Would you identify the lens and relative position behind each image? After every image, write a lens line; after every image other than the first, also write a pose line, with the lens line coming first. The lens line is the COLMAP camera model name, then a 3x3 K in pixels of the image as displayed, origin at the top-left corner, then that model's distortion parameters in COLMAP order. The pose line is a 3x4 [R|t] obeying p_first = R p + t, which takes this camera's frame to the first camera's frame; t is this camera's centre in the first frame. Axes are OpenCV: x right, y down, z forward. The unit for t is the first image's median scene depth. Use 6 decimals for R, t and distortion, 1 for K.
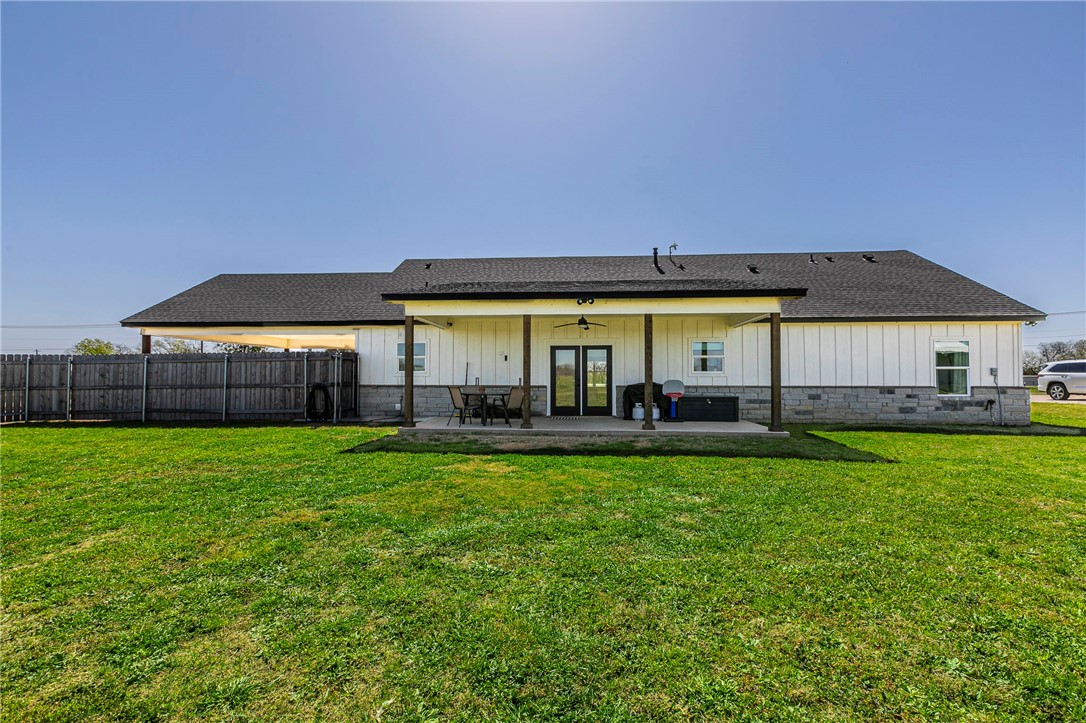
lens RADIAL K [[476.8, 0, 543.0], [0, 476.8, 361.5], [0, 0, 1]] dist [-0.001077, 0.000001]
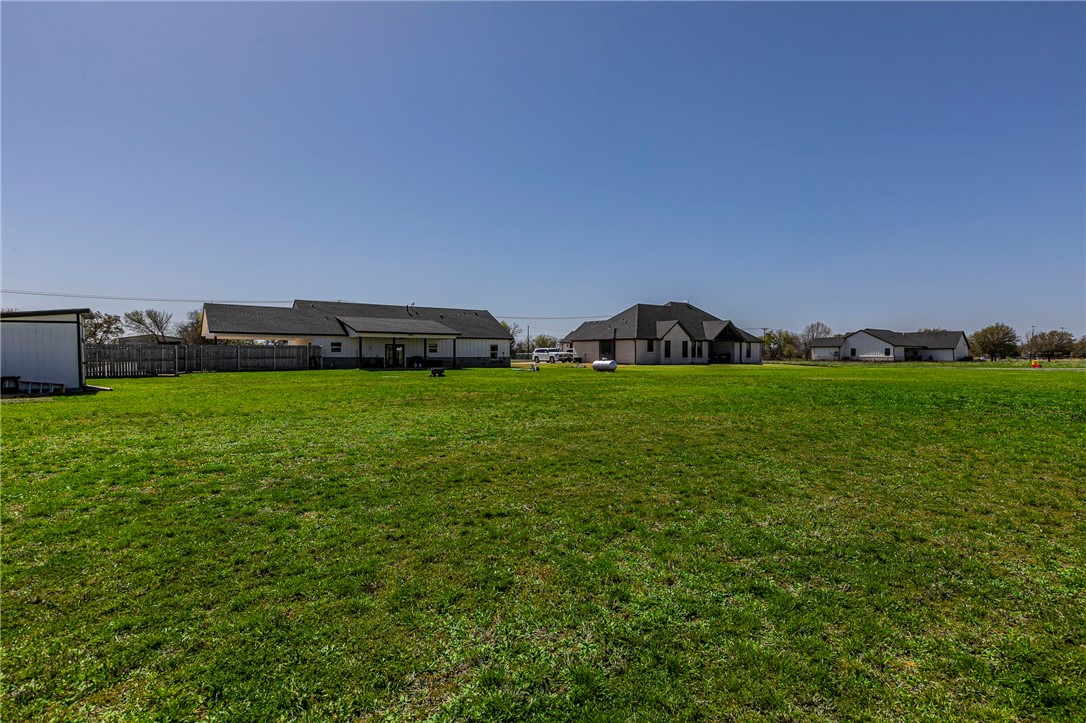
lens RADIAL K [[545.1, 0, 543.0], [0, 545.1, 361.5], [0, 0, 1]] dist [-0.000458, -0.000061]
pose [[0.757856, -0.008998, 0.652359, -1.520354], [-0.018971, 0.999178, 0.035821, -0.066984], [-0.652145, -0.039523, 0.757063, -2.321373]]
